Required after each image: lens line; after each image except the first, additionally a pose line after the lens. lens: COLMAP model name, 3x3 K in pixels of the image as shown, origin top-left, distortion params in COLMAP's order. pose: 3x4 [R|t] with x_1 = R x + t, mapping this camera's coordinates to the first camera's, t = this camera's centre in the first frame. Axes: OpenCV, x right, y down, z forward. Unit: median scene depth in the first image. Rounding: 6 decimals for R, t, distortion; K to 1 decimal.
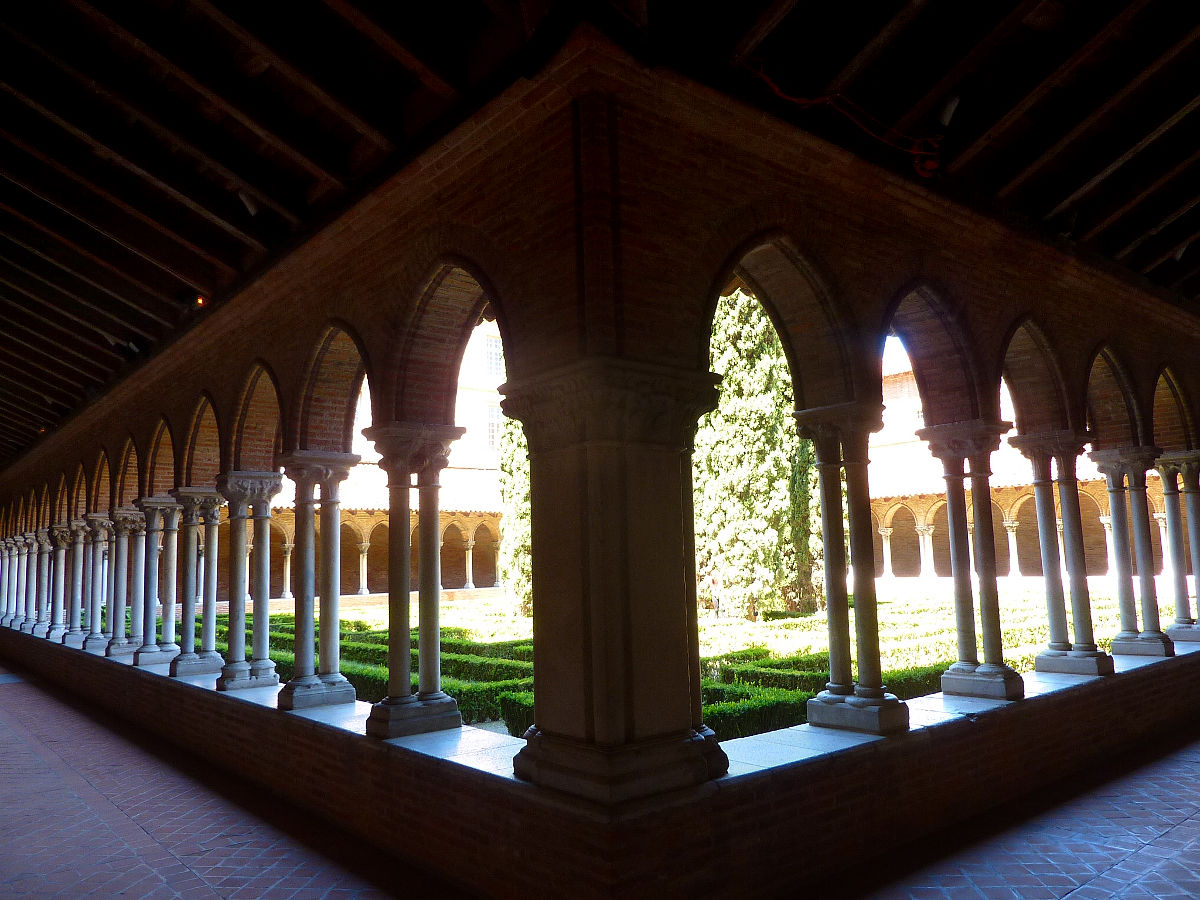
lens RADIAL K [[895.2, 0, 600.0], [0, 895.2, 450.0], [0, 0, 1]] dist [-0.022125, -0.006883]
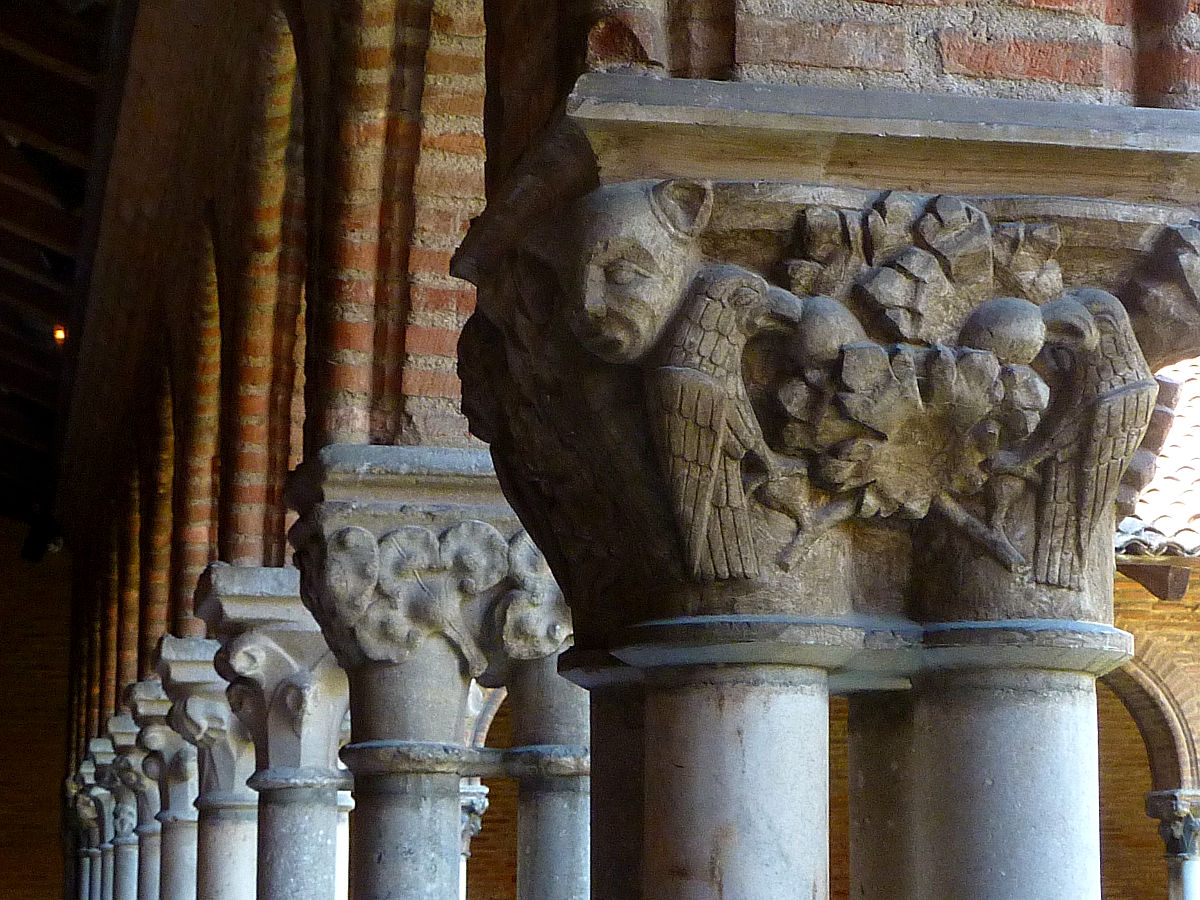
lens RADIAL K [[2805.3, 0, 600.0], [0, 2805.3, 450.0], [0, 0, 1]] dist [0.001194, 0.000513]
pose [[0.880771, -0.043728, -0.471520, -0.510422], [0.029237, 0.998849, -0.038019, 0.098523], [0.472640, 0.019700, 0.881035, 0.814146]]
